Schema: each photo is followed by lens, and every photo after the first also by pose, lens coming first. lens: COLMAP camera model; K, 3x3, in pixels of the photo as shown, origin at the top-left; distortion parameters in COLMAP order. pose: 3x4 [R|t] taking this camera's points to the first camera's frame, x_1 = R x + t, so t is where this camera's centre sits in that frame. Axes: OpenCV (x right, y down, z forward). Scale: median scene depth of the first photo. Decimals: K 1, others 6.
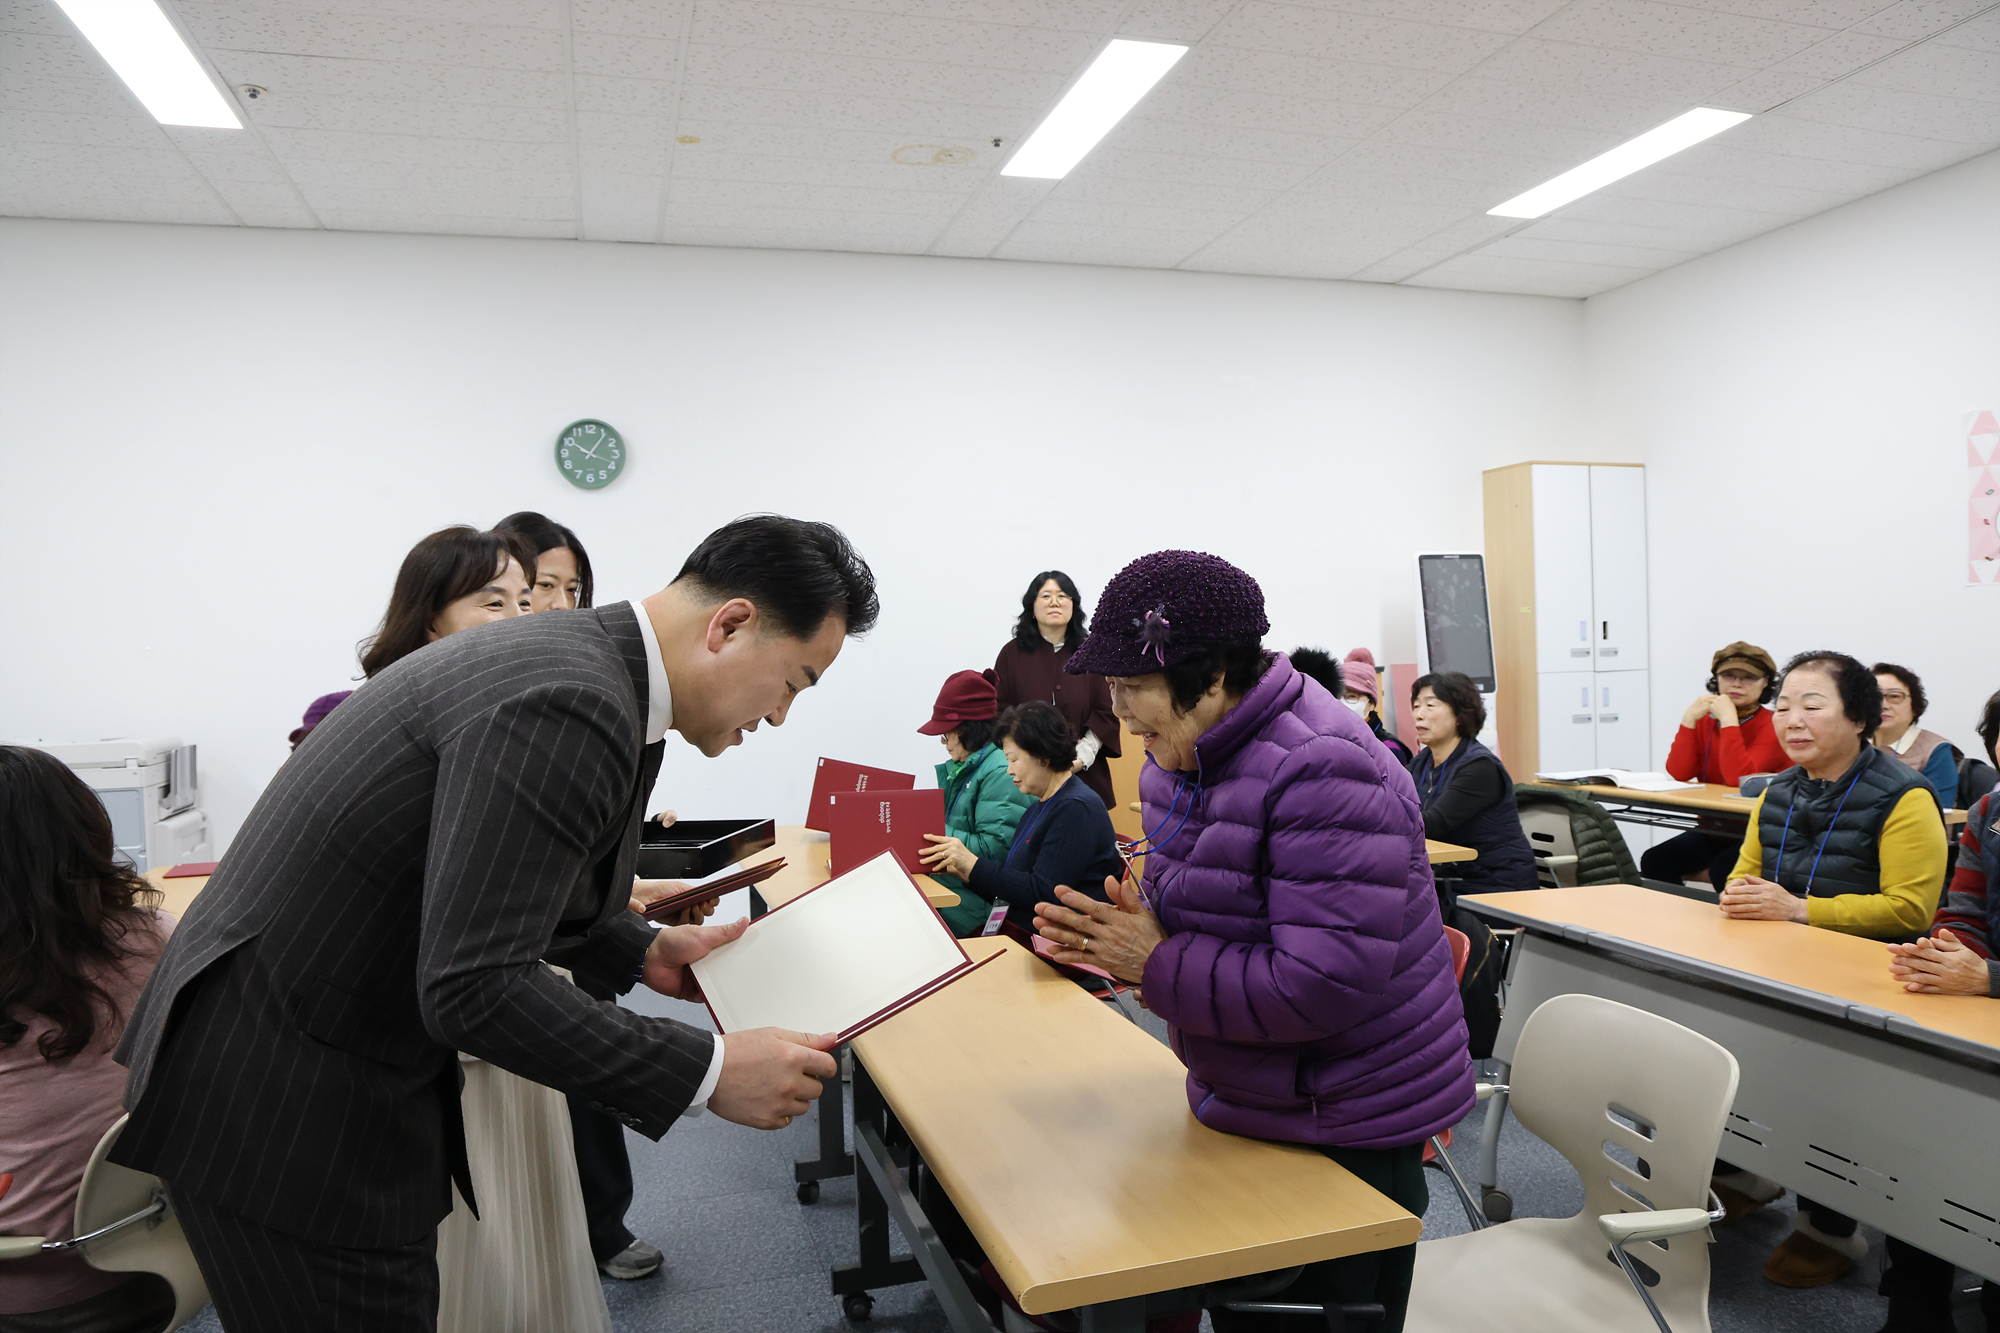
lens RADIAL K [[1384.4, 0, 1015.7], [0, 1384.4, 670.9], [0, 0, 1]] dist [-0.029199, 0.002253]
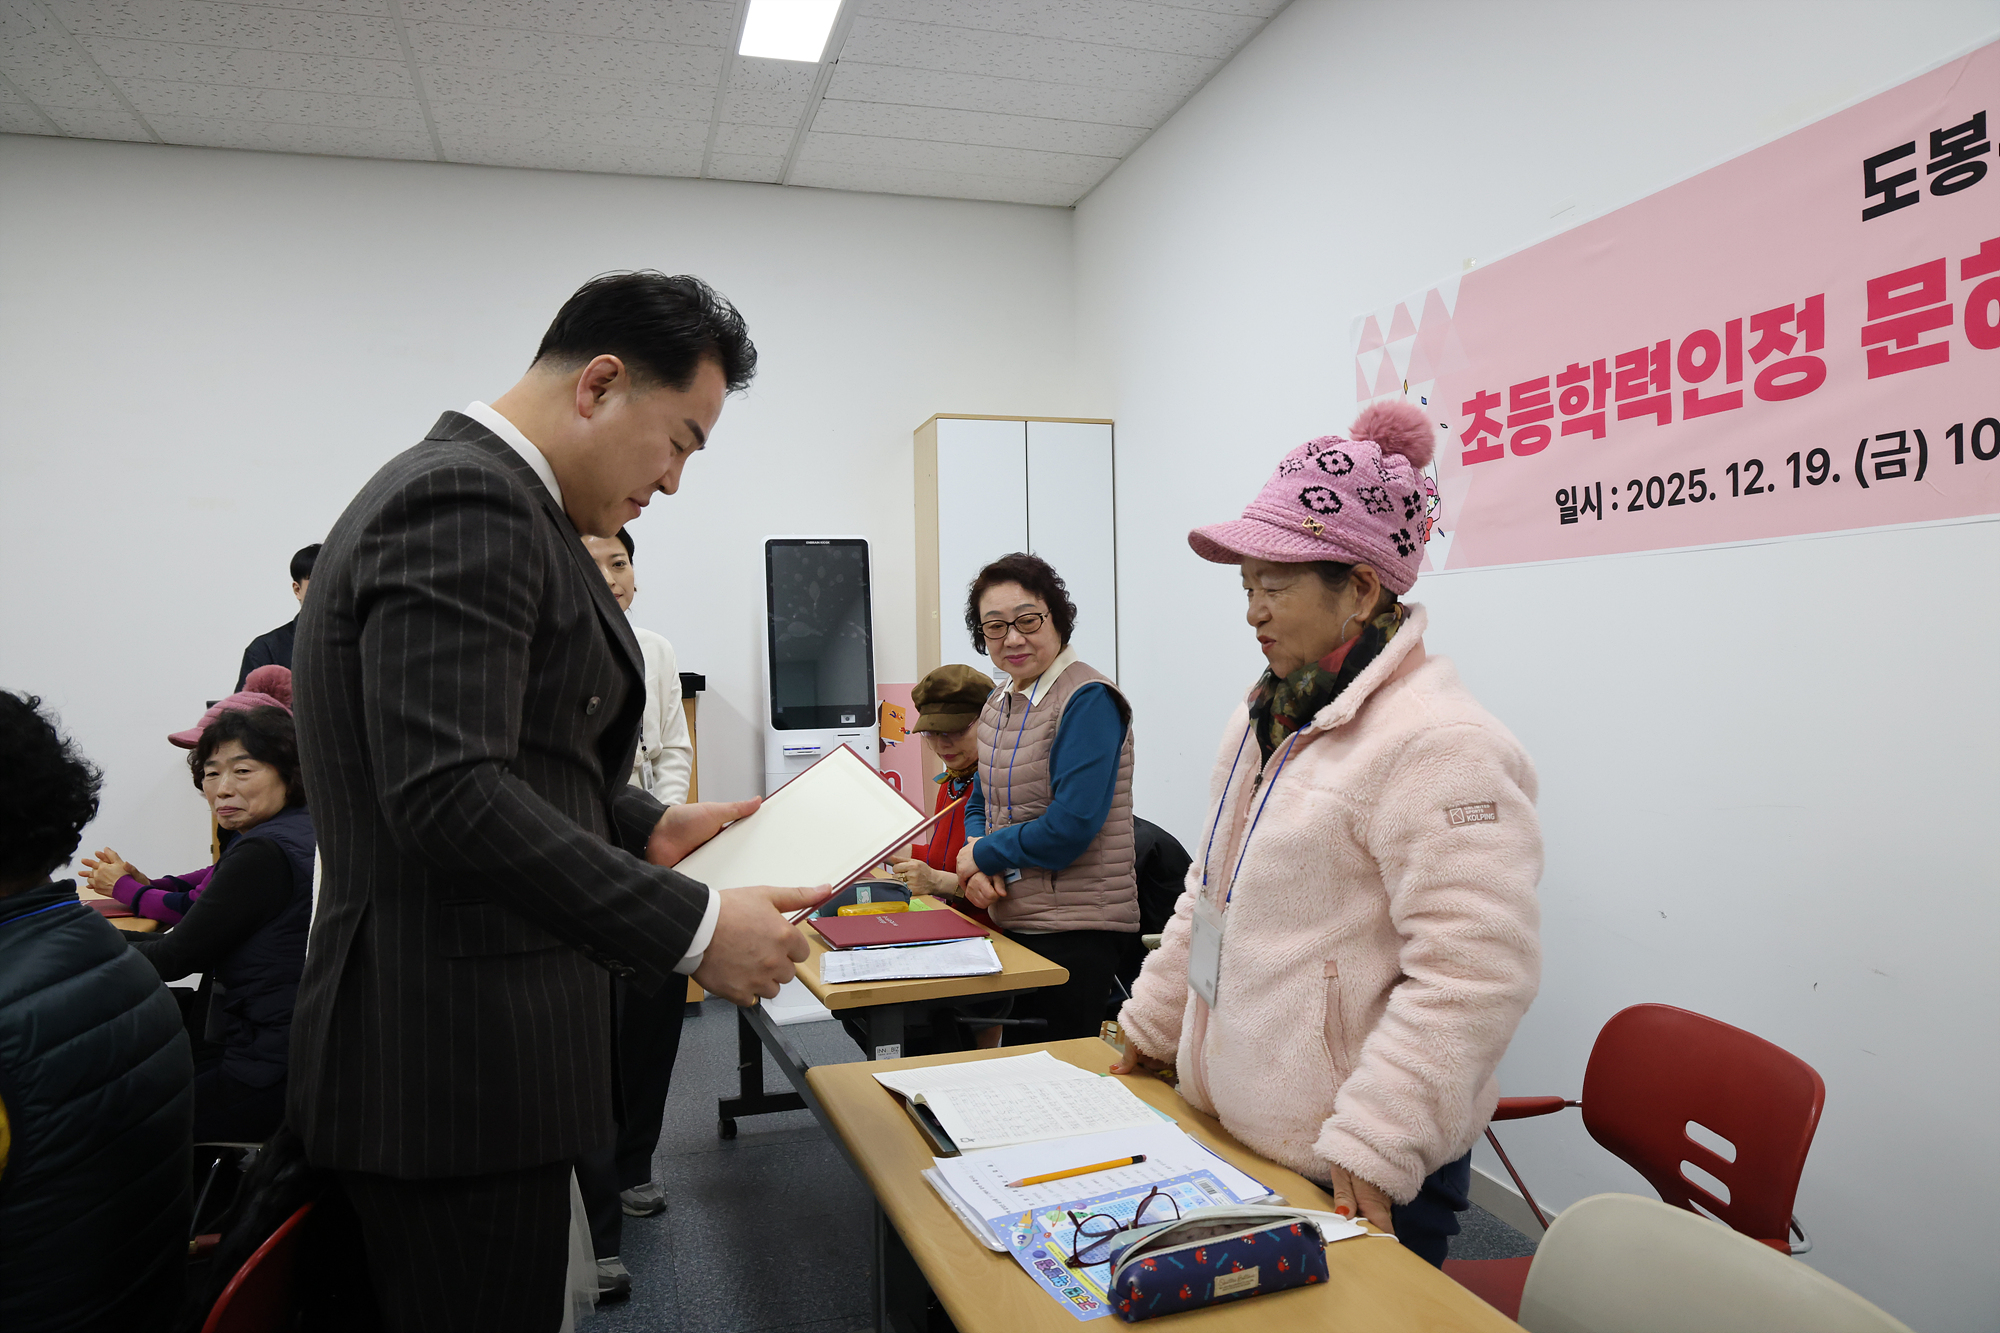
lens RADIAL K [[1364.4, 0, 1000.0], [0, 1364.4, 666.5], [0, 0, 1]] dist [-0.088373, 0.059232]
pose [[0.999952, 0.005841, -0.007851, 0.510419], [-0.005886, 0.999966, -0.005700, -0.015482], [0.007817, 0.005746, 0.999953, 0.329685]]
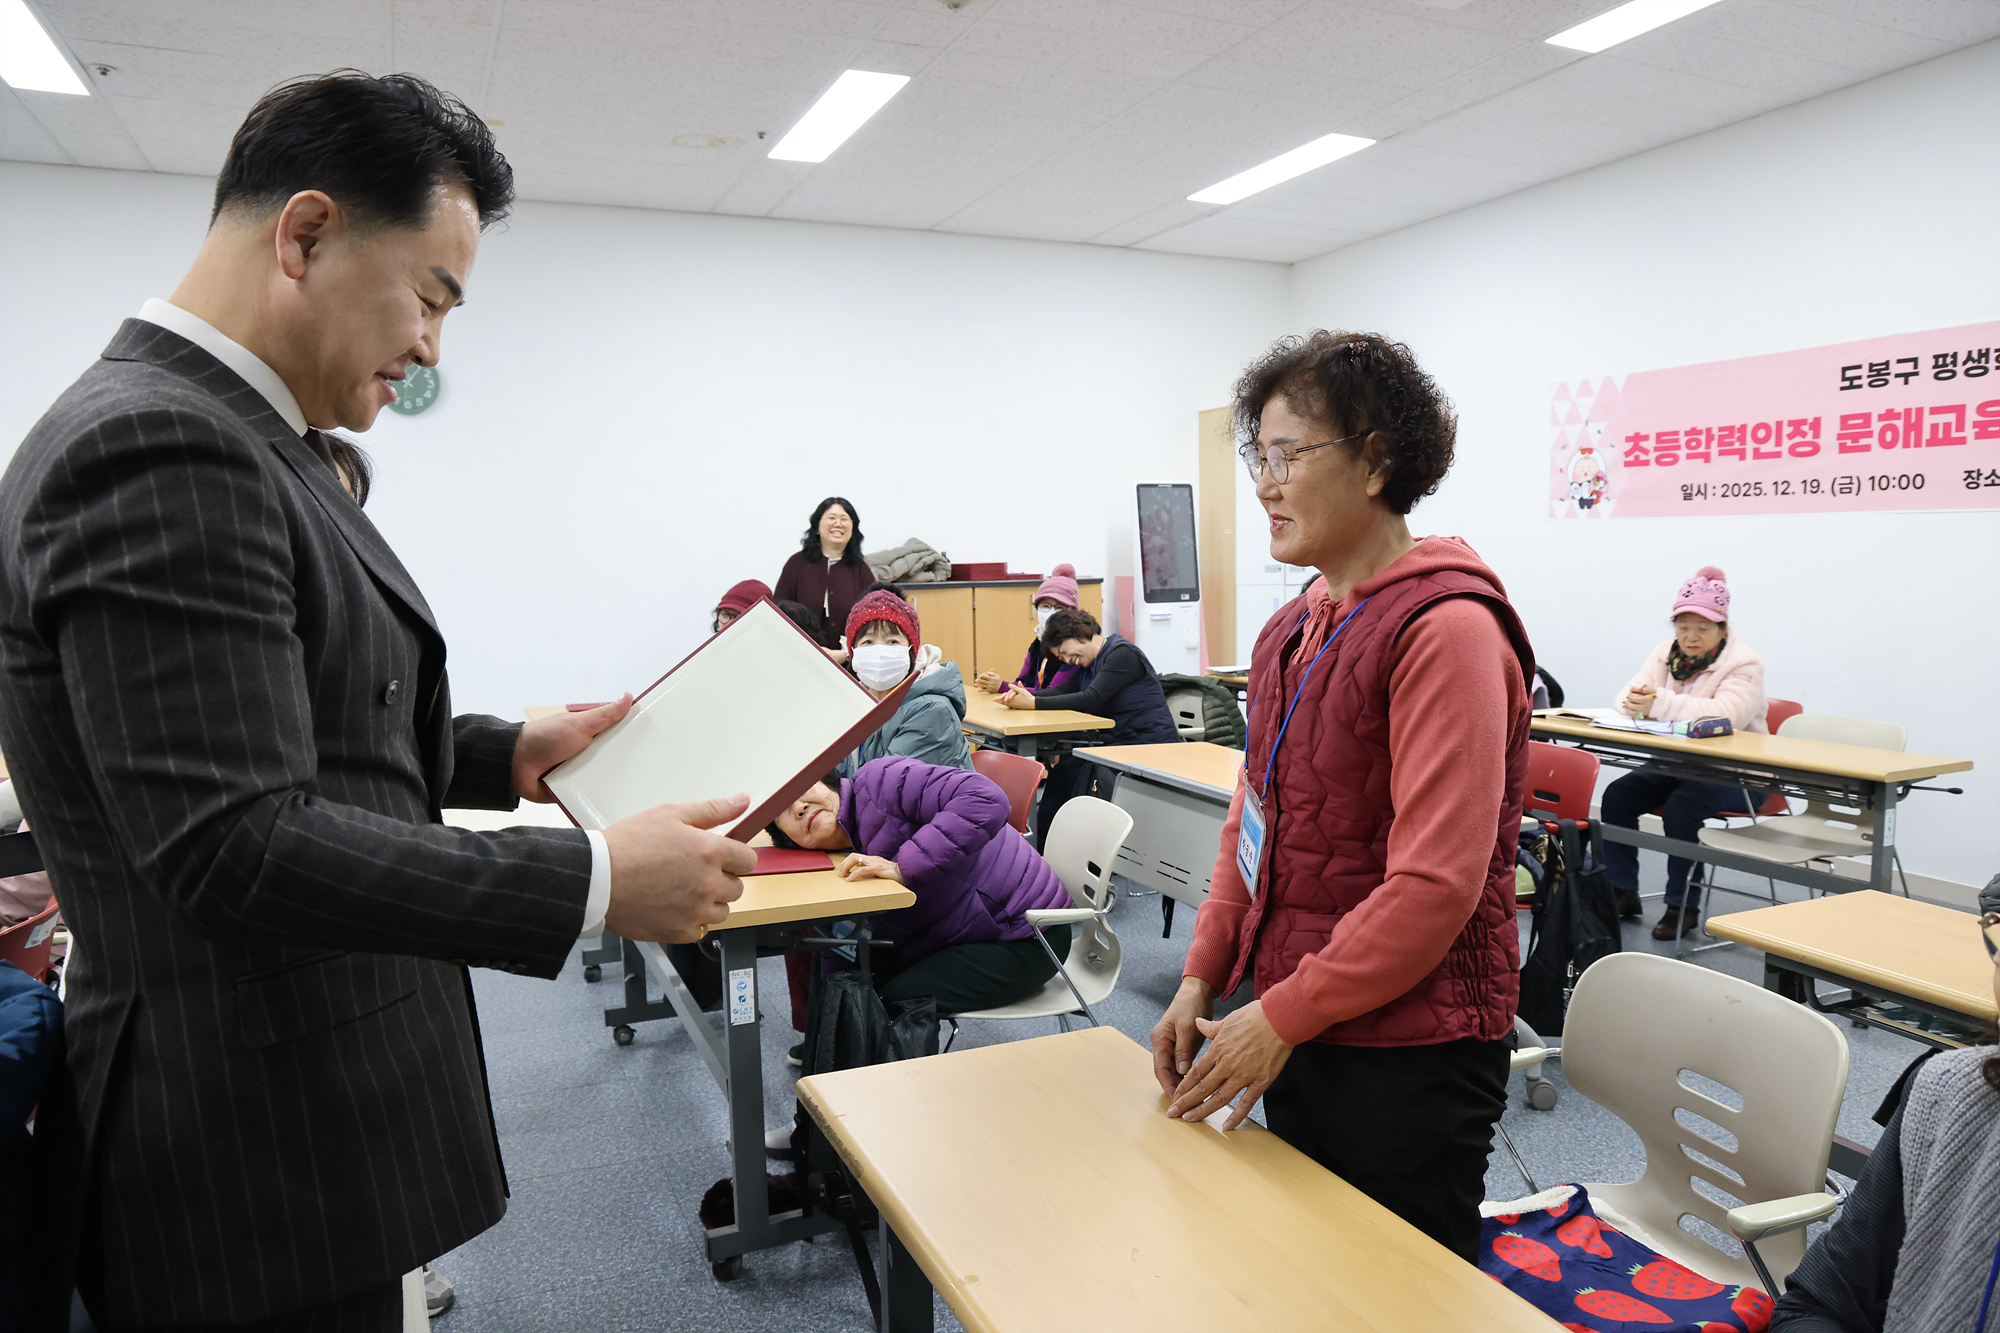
lens RADIAL K [[1364.4, 0, 1000.0], [0, 1364.4, 666.5], [0, 0, 1]] dist [-0.088373, 0.059232]
pose [[0.992710, 0.003189, 0.120482, 0.044426], [-0.011076, 0.997834, 0.064849, -0.003129], [-0.120014, -0.065711, 0.990595, -0.172356]]
